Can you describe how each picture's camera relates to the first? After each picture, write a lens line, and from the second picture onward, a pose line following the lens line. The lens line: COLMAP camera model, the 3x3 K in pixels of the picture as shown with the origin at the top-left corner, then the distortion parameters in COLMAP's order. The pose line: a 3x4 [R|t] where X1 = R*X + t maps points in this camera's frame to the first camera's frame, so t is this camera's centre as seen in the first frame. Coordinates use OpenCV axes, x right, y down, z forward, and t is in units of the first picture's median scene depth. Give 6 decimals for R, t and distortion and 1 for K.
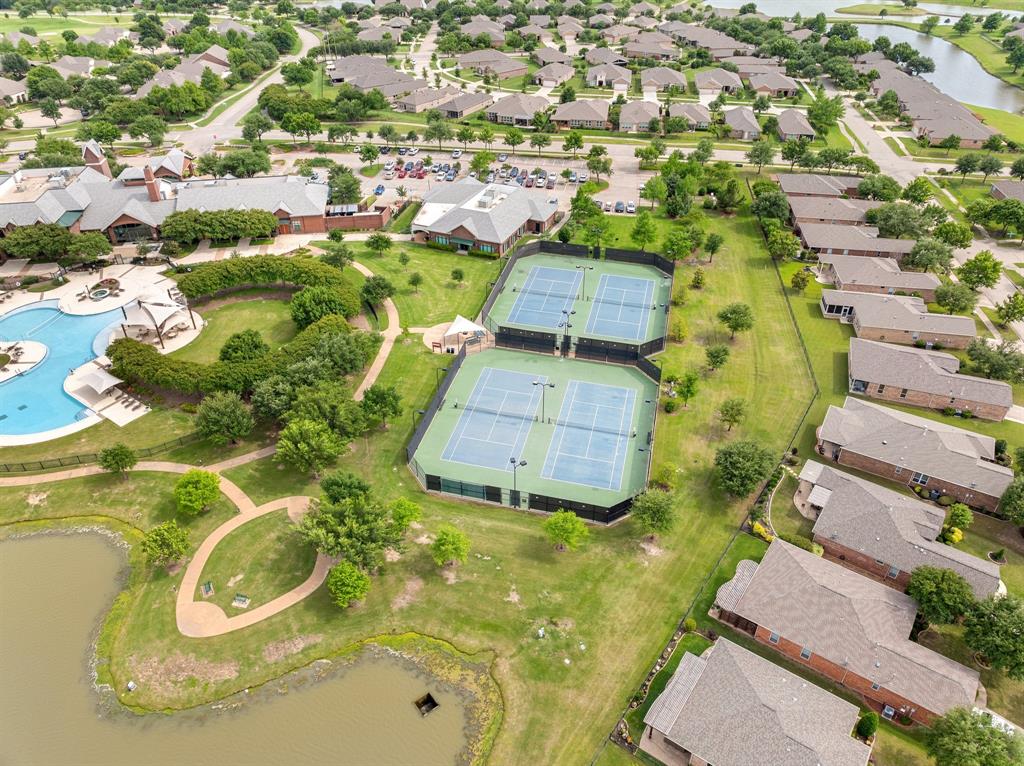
lens RADIAL K [[724.4, 0, 517.1], [0, 724.4, 381.2], [0, 0, 1]] dist [-0.047410, 0.013884]
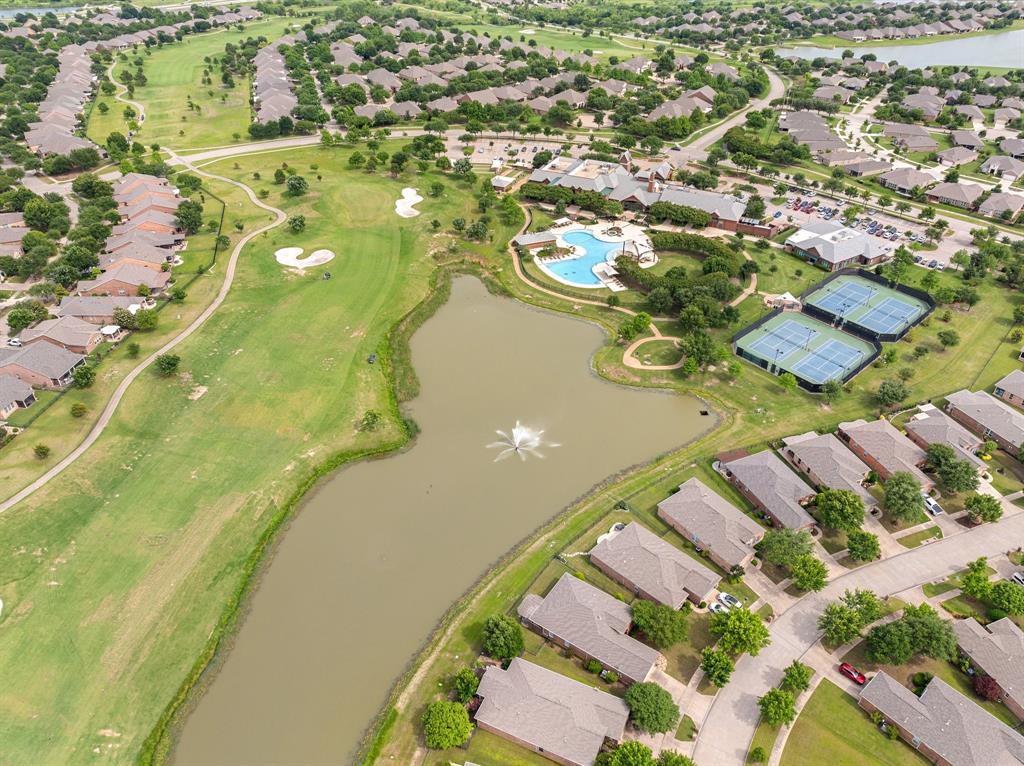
lens RADIAL K [[724.4, 0, 508.2], [0, 724.4, 387.4], [0, 0, 1]] dist [-0.047410, 0.013884]
pose [[0.818962, 0.334370, -0.466367, 0.216767], [-0.329208, 0.939423, 0.095432, 0.157700], [0.470026, 0.075376, 0.879428, -0.740055]]
